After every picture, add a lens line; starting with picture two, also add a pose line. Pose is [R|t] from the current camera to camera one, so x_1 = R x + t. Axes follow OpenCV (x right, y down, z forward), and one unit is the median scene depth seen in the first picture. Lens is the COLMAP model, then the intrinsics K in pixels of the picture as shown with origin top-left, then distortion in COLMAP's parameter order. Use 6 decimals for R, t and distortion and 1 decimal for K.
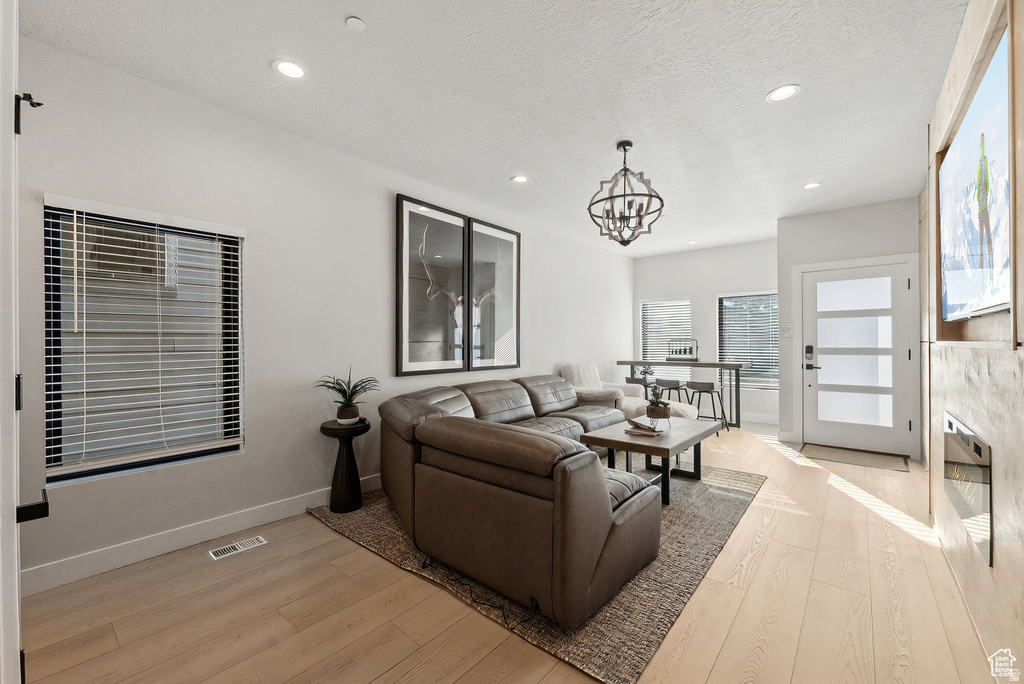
lens RADIAL K [[420.2, 0, 511.4], [0, 420.2, 339.5], [0, 0, 1]] dist [0.001666, 0.000085]
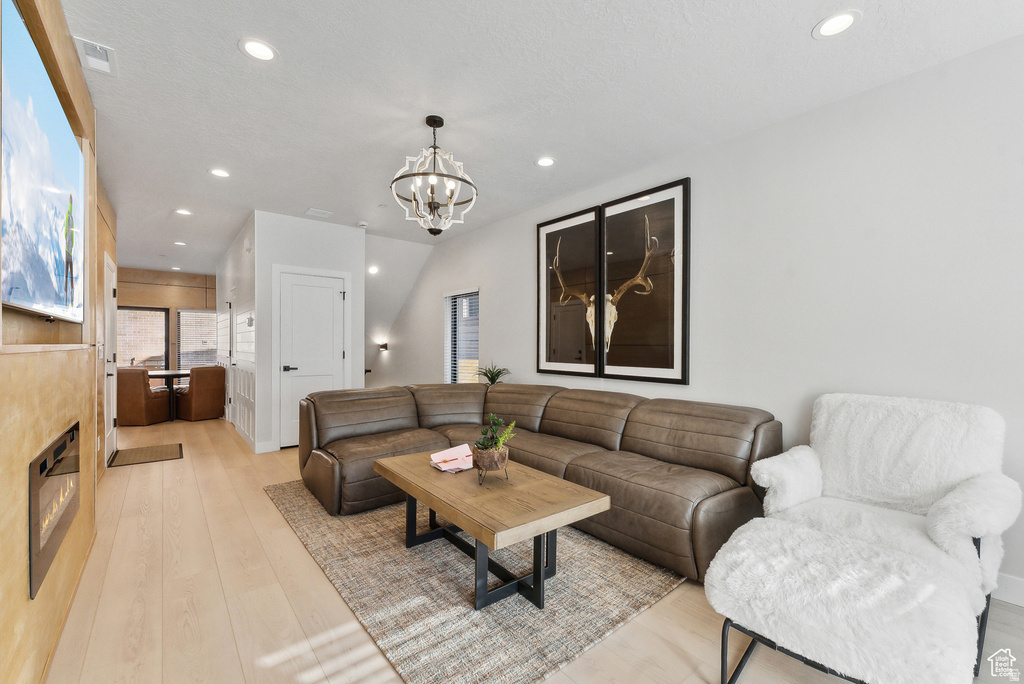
lens RADIAL K [[427.7, 0, 515.0], [0, 427.7, 348.4], [0, 0, 1]] dist [0.000178, -0.000012]
pose [[-0.191455, 0.009907, -0.981451, 0.855337], [0.000561, 0.999950, 0.009984, 0.003957], [0.981501, 0.001361, -0.191451, 1.026625]]
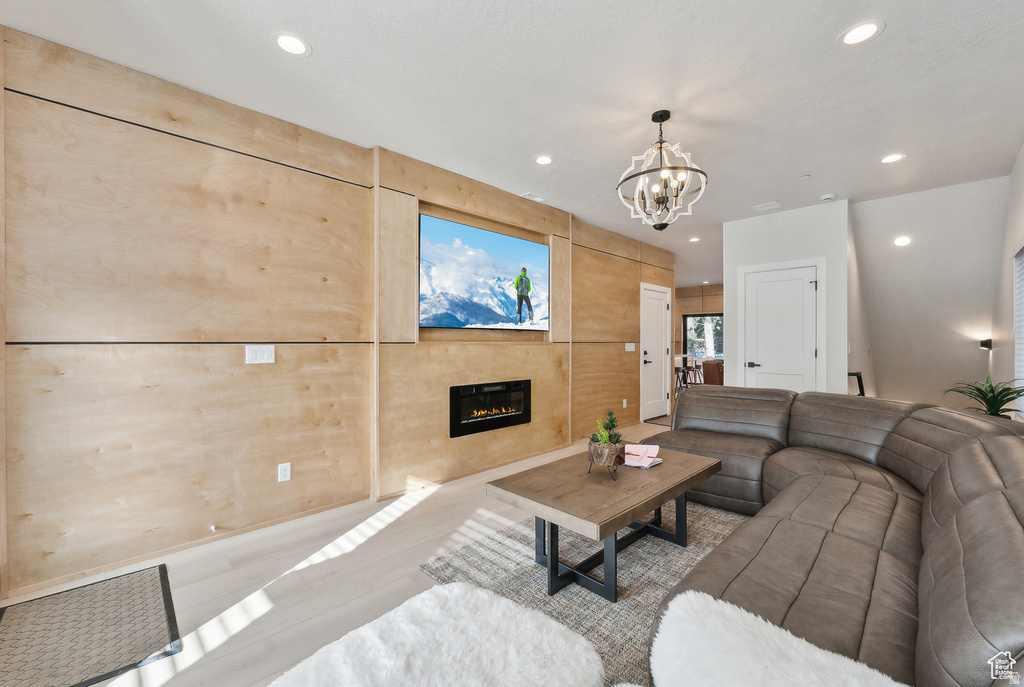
lens RADIAL K [[420.2, 0, 511.4], [0, 420.2, 341.0], [0, 0, 1]] dist [0.001666, 0.000085]
pose [[-0.994712, 0.004270, 0.102616, 0.376394], [0.003597, 0.999971, -0.006746, 0.008904], [-0.102642, -0.006341, -0.994698, 1.454575]]
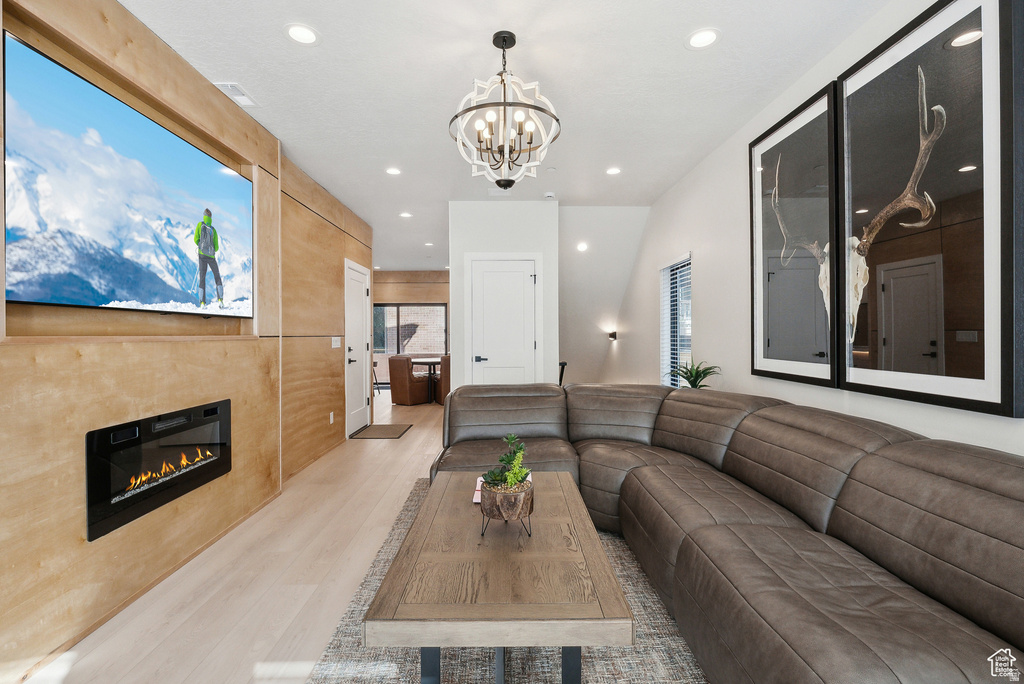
lens RADIAL K [[480.1, 0, 510.3], [0, 480.1, 337.2], [0, 0, 1]] dist [-0.003220, -0.000420]
pose [[-0.760965, 0.012197, -0.648679, 0.583598], [0.011928, 0.999917, 0.004807, 0.007448], [0.648684, -0.004079, -0.761047, 1.216358]]
